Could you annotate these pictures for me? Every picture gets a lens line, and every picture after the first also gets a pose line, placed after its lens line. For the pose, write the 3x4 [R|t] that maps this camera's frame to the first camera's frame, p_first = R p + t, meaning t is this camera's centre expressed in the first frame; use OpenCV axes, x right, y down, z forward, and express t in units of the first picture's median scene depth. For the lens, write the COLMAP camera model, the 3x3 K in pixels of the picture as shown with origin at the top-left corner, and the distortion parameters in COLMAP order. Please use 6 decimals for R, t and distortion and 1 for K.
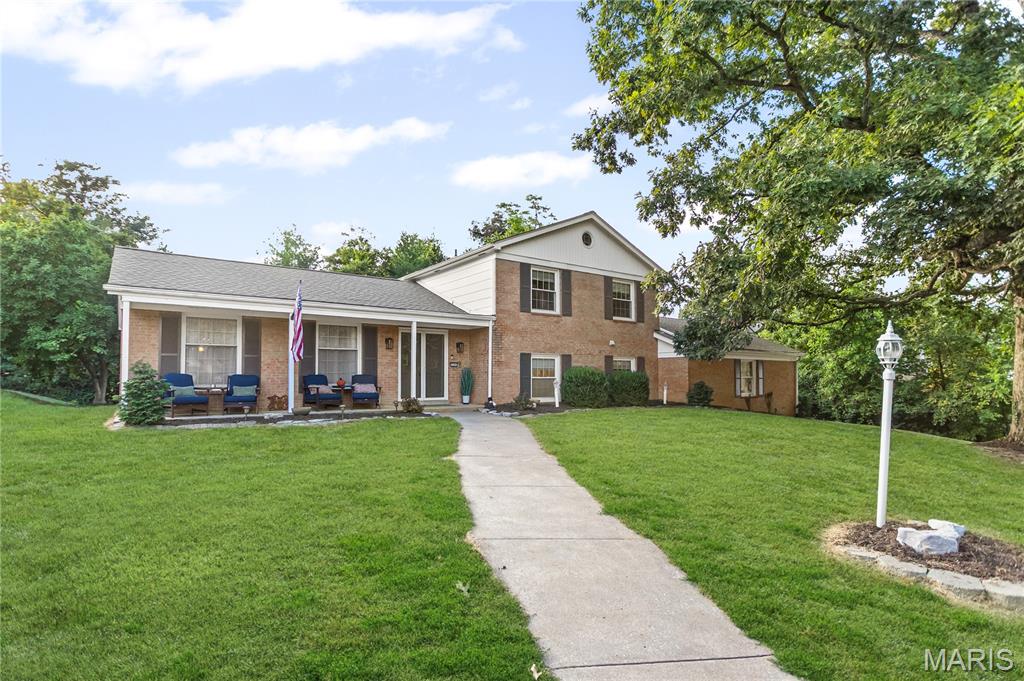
lens RADIAL K [[532.1, 0, 514.4], [0, 532.1, 350.2], [0, 0, 1]] dist [0.006003, 0.001432]
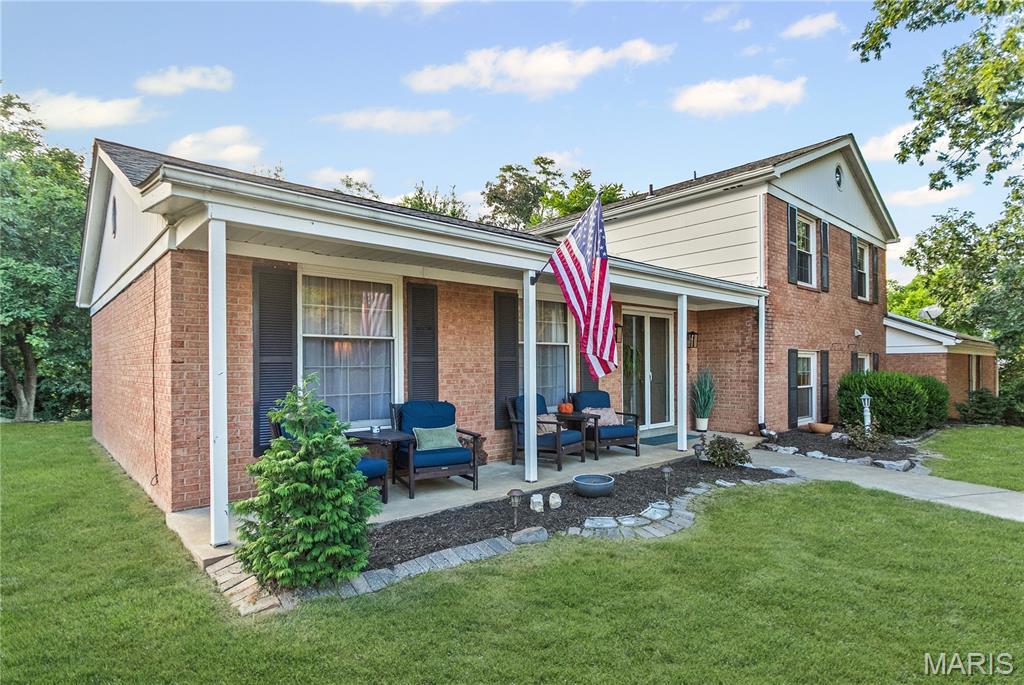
lens RADIAL K [[538.3, 0, 512.9], [0, 538.3, 355.9], [0, 0, 1]] dist [-0.004299, -0.000671]
pose [[0.992742, -0.001145, 0.120255, -0.377263], [-0.003384, 0.999293, 0.037455, -0.009383], [-0.120213, -0.037590, 0.992036, 0.402198]]
